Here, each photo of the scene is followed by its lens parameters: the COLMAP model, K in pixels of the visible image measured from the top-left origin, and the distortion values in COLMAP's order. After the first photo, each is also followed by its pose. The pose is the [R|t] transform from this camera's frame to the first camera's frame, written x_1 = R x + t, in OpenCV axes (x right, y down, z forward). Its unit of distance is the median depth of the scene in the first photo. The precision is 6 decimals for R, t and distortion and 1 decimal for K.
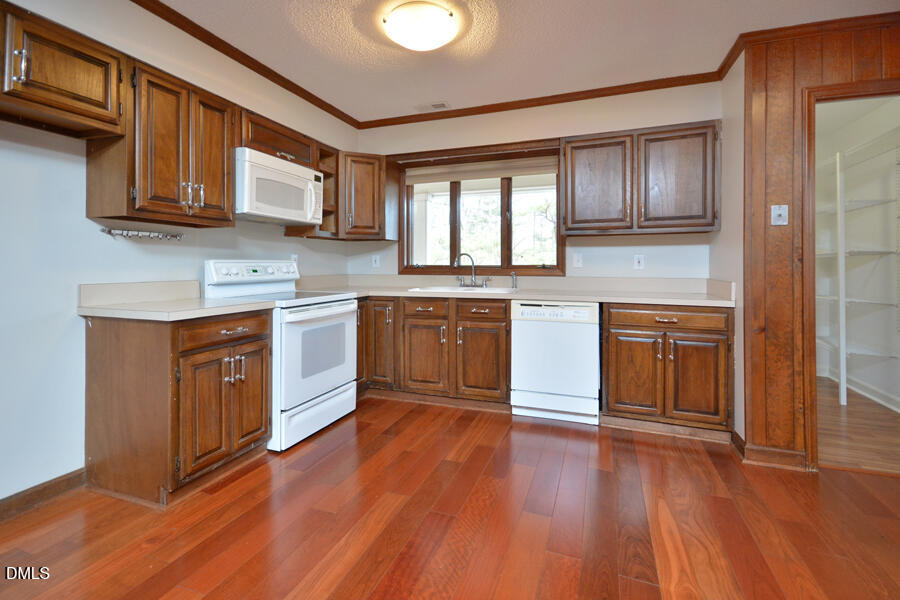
lens RADIAL K [[407.9, 0, 452.3], [0, 407.9, 262.2], [0, 0, 1]] dist [-0.001229, -0.000220]
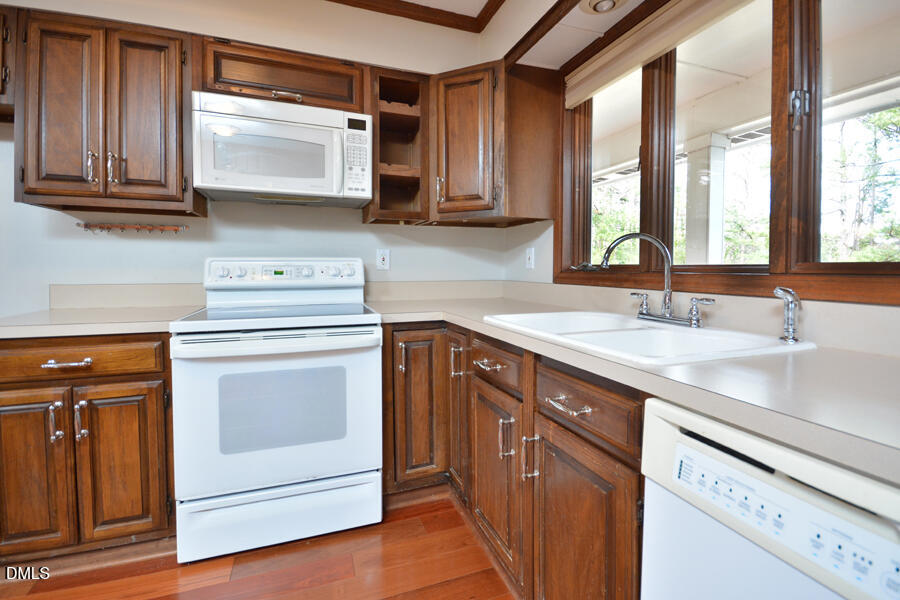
lens RADIAL K [[414.6, 0, 449.5], [0, 414.6, 277.2], [0, 0, 1]] dist [0.000329, -0.000753]
pose [[0.648421, 0.018073, -0.761068, 0.248438], [0.003658, 0.999633, 0.026856, 0.010592], [0.761273, -0.020198, 0.648116, 0.707916]]
